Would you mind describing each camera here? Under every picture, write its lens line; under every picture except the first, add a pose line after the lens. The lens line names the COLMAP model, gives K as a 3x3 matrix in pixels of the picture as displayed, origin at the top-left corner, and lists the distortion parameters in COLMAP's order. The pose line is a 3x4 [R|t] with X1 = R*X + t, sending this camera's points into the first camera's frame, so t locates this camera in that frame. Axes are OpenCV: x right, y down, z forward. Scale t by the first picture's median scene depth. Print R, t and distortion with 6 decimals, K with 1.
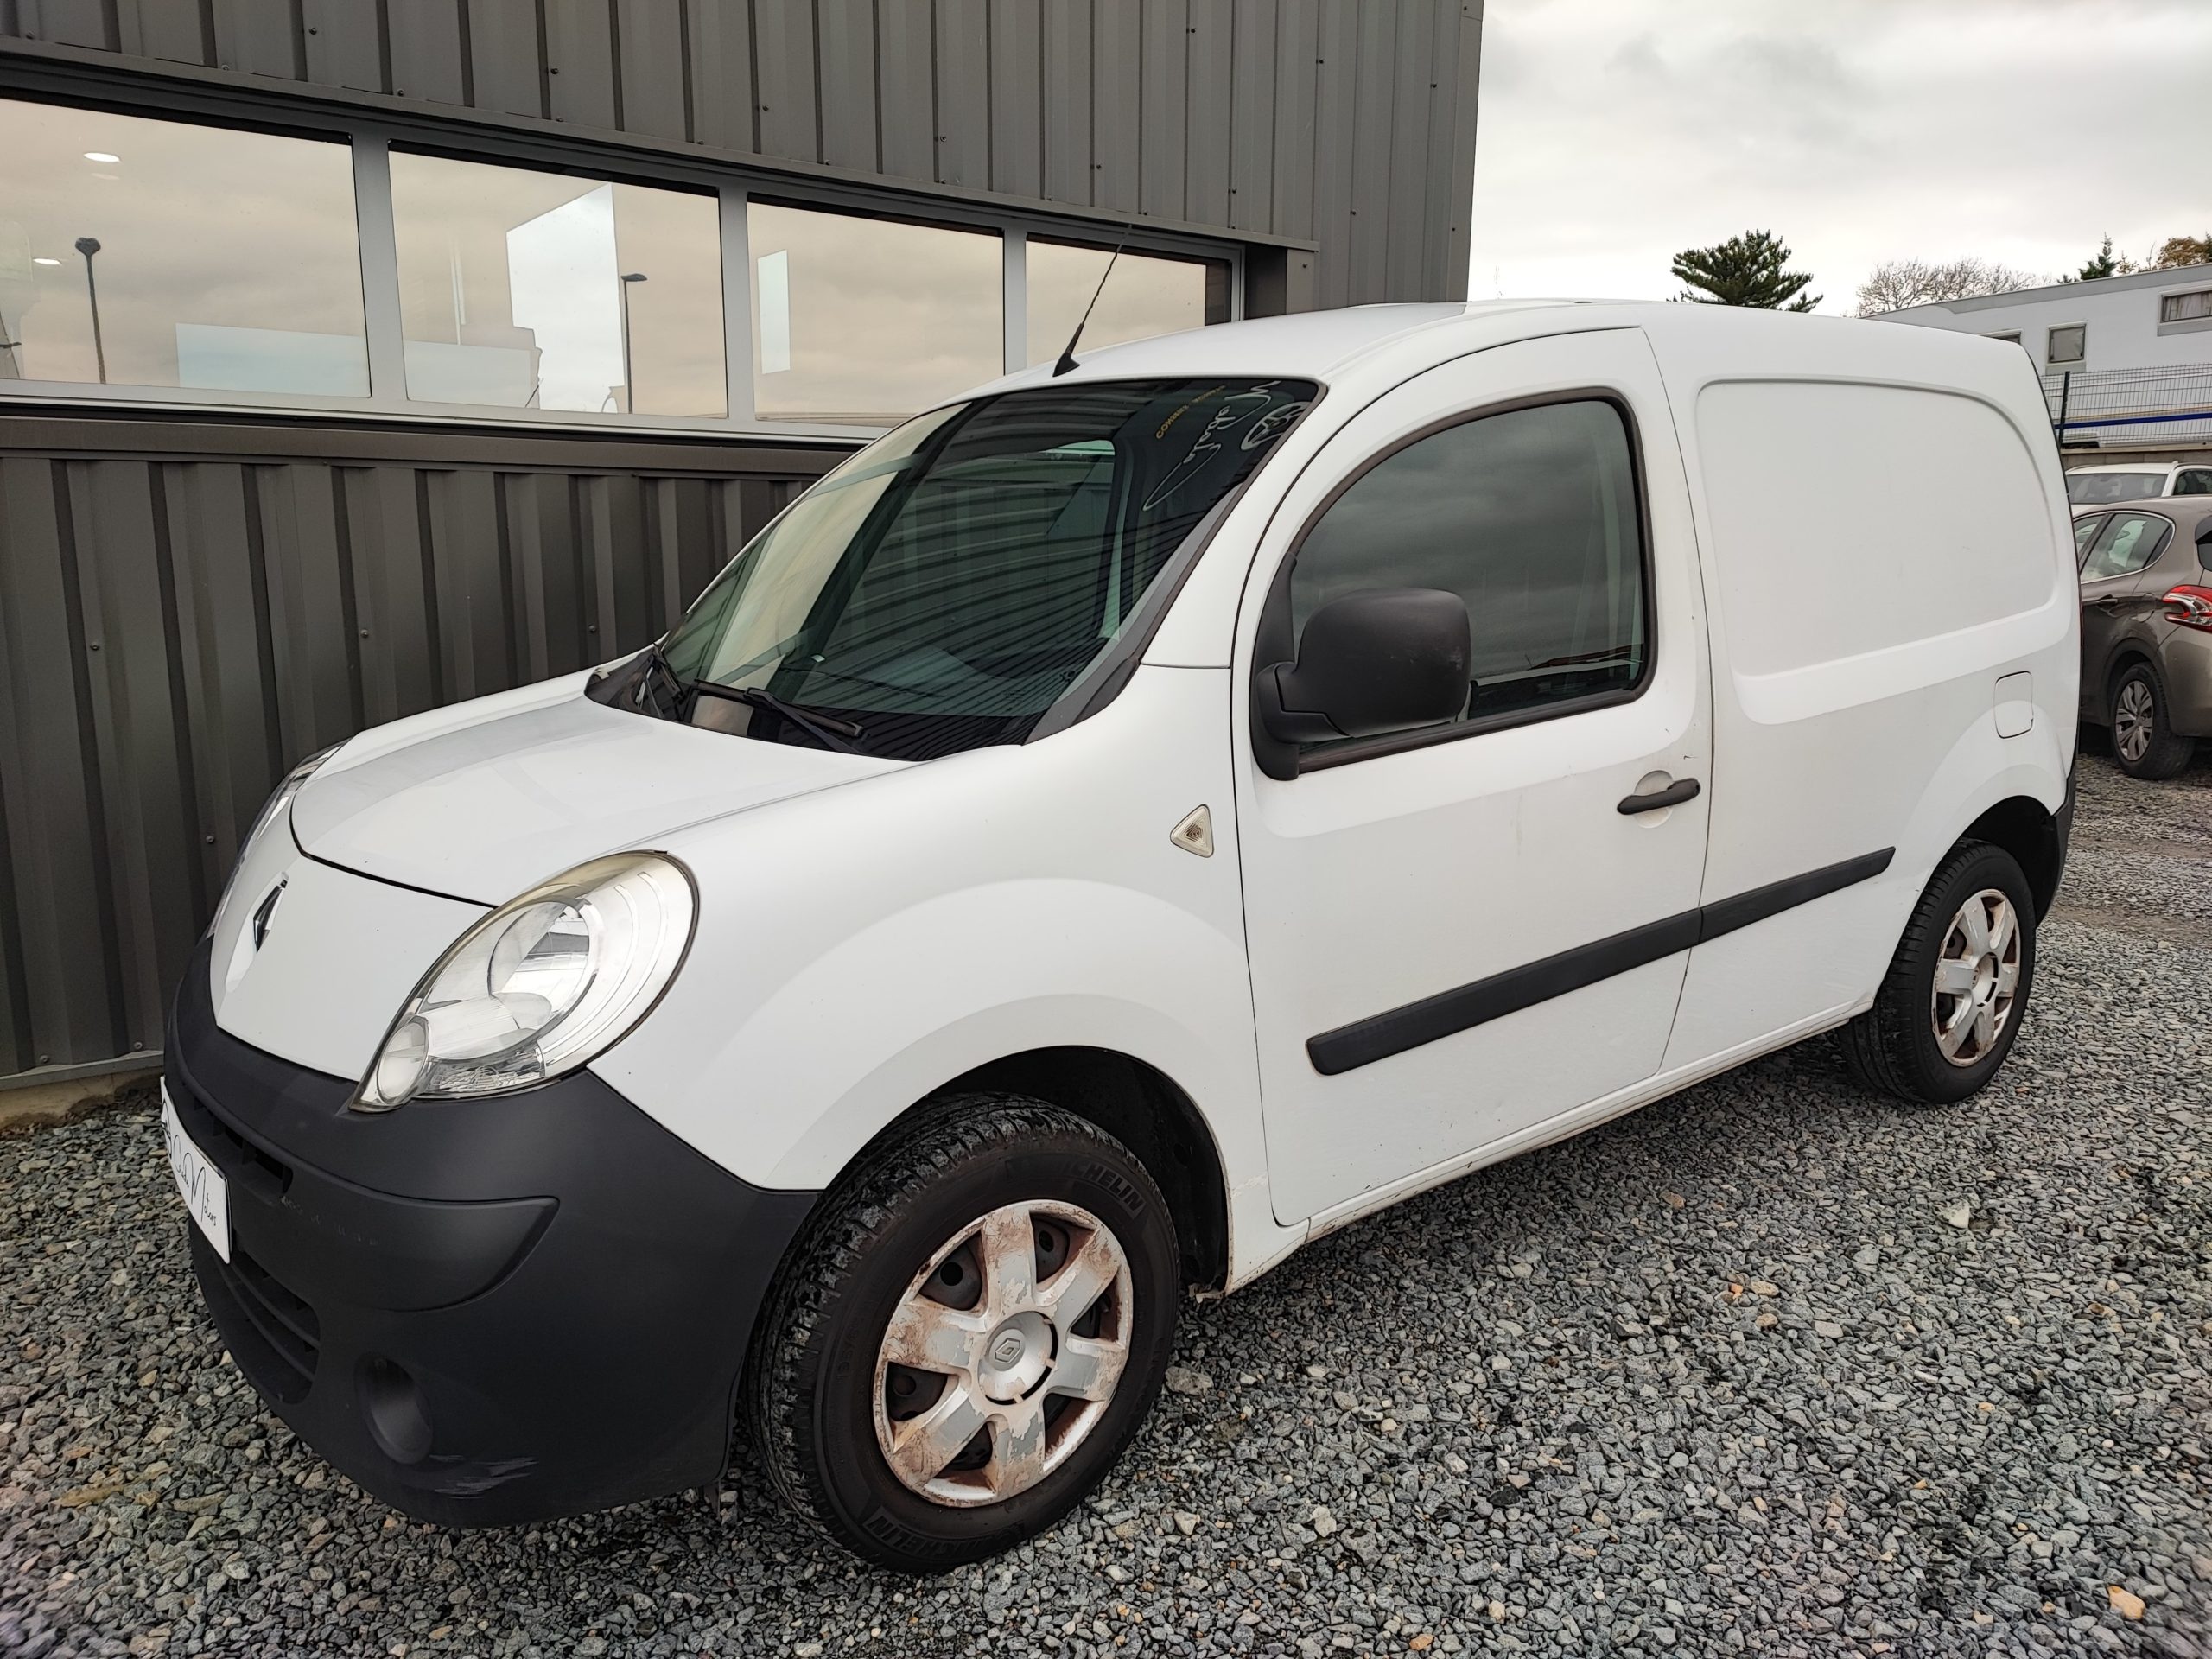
lens RADIAL K [[1533.4, 0, 1119.8], [0, 1533.4, 783.9], [0, 0, 1]] dist [0.097567, -0.098116]
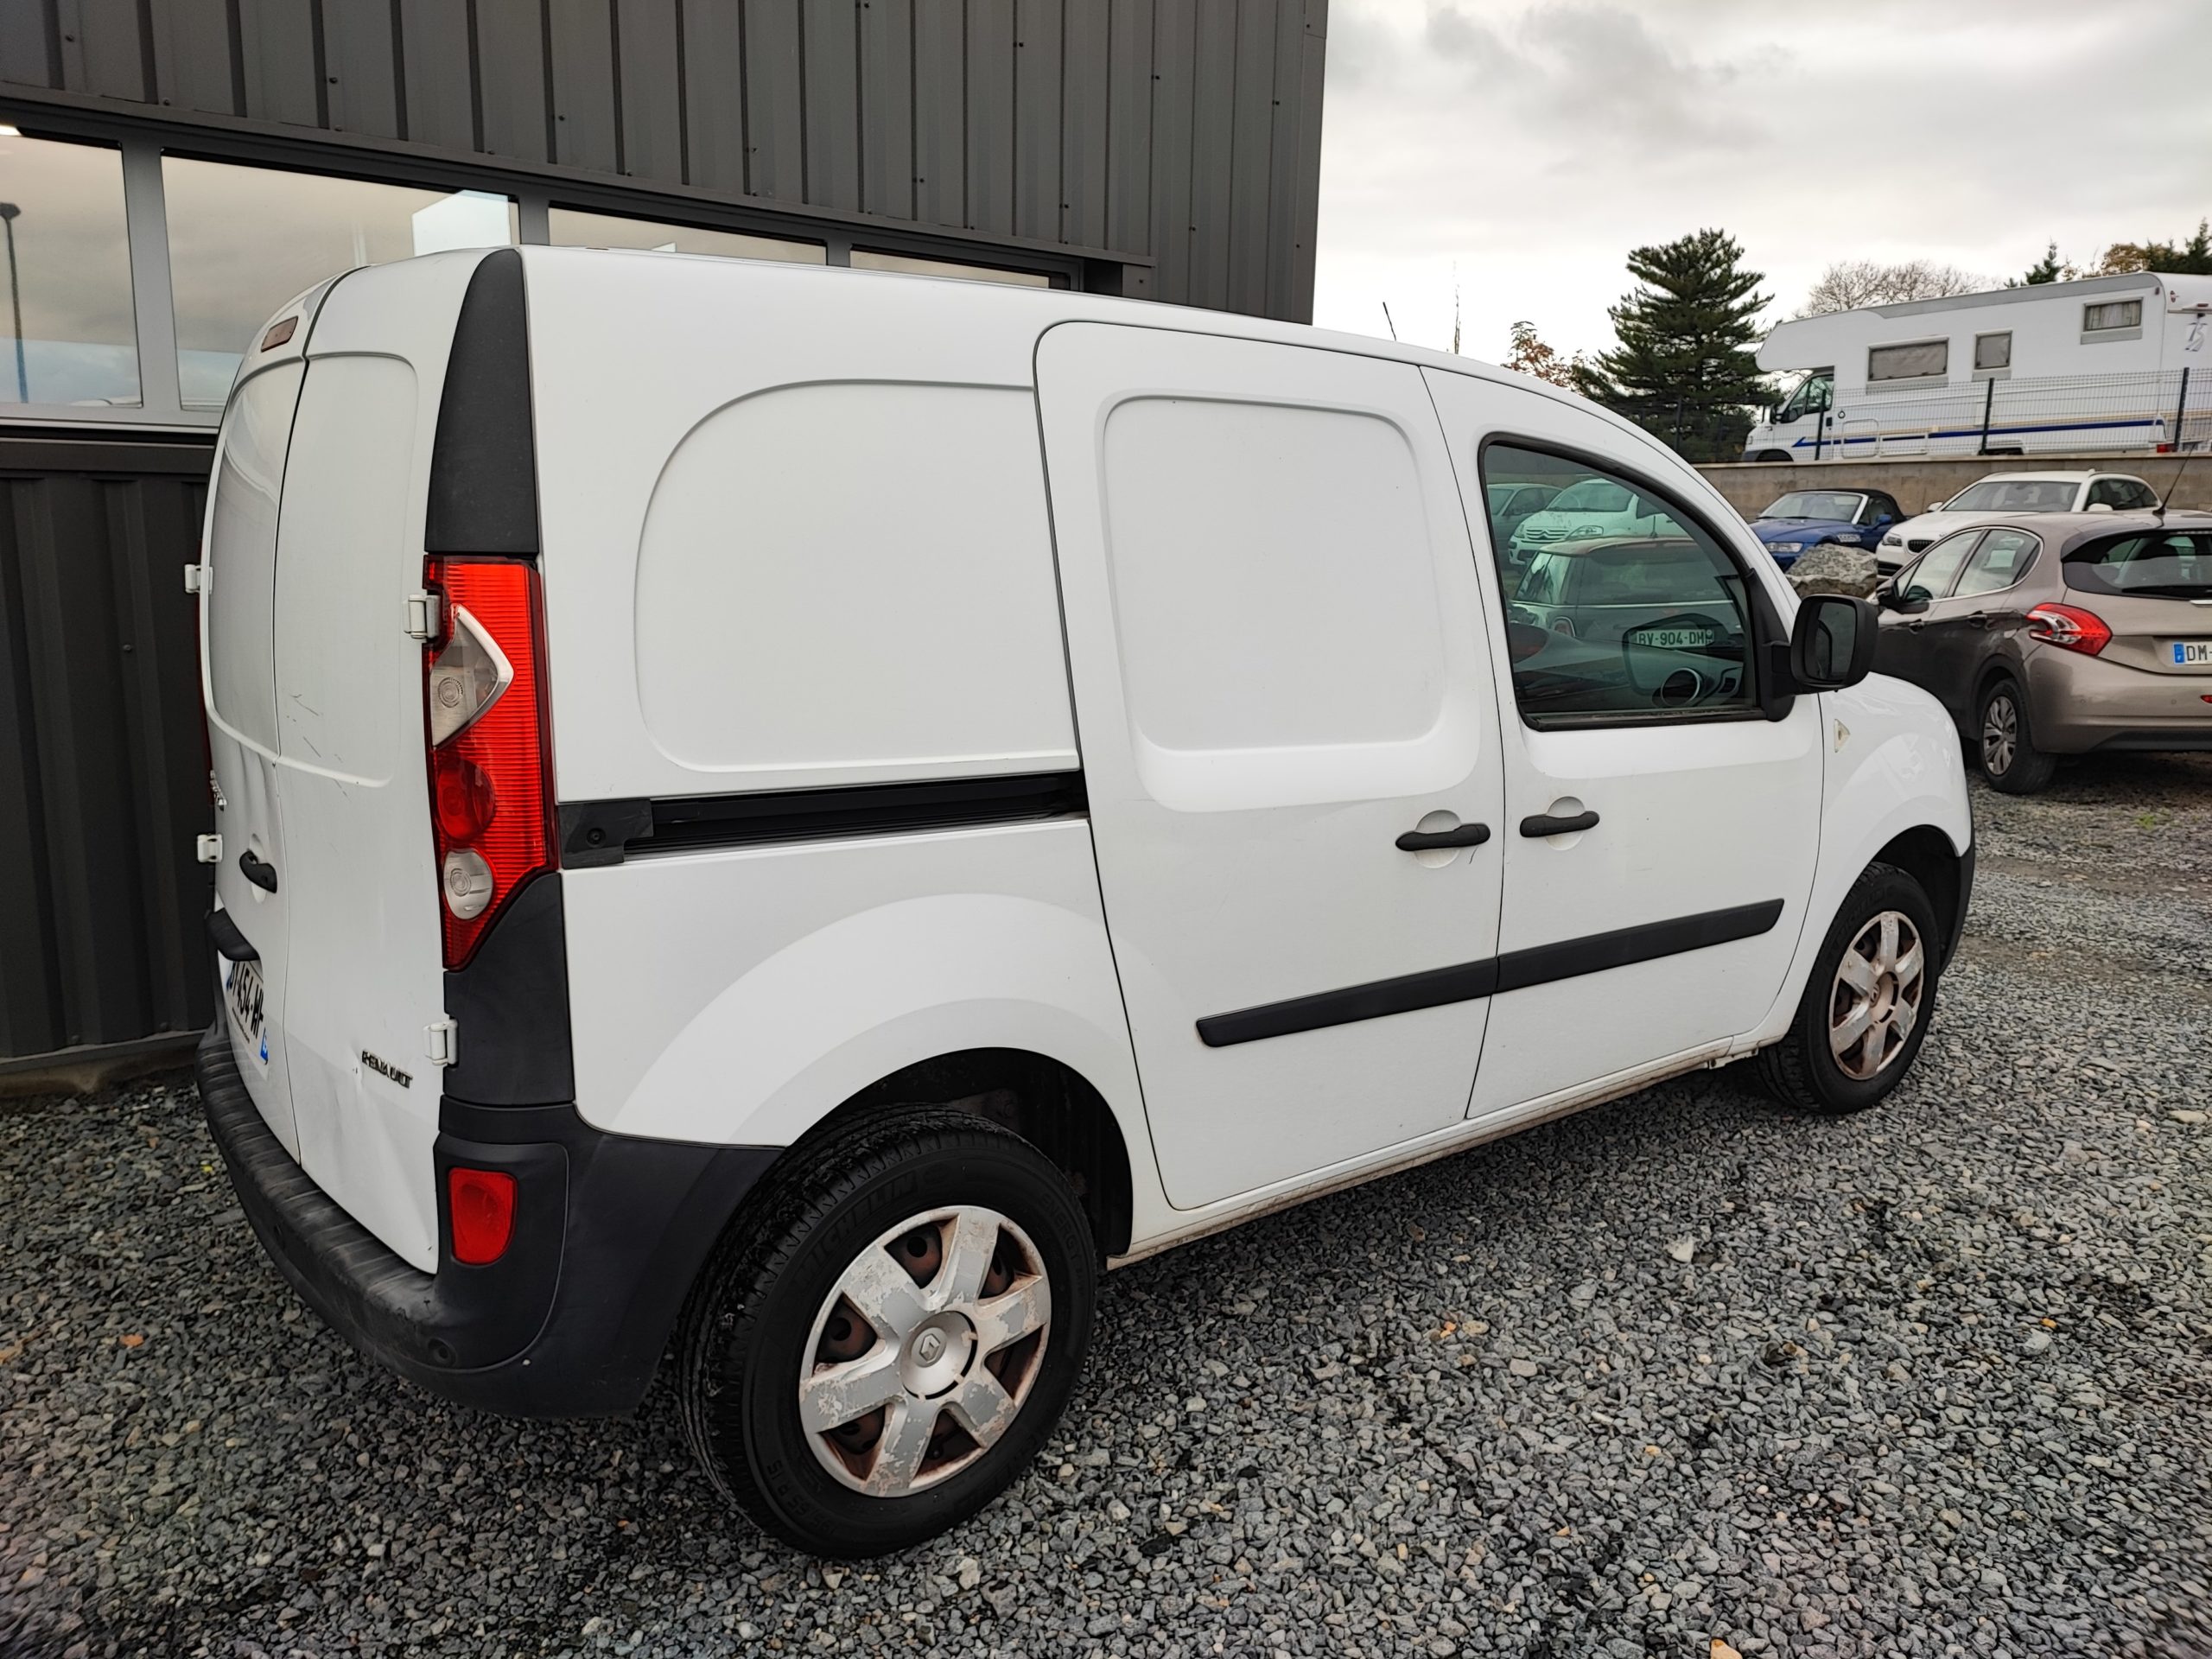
lens RADIAL K [[1533.4, 0, 1119.8], [0, 1533.4, 783.9], [0, 0, 1]] dist [0.097567, -0.098116]
pose [[0.999679, 0.010775, 0.022912, 0.173680], [-0.010999, 0.999893, 0.009674, -0.041556], [-0.022806, -0.009923, 0.999691, -0.004573]]
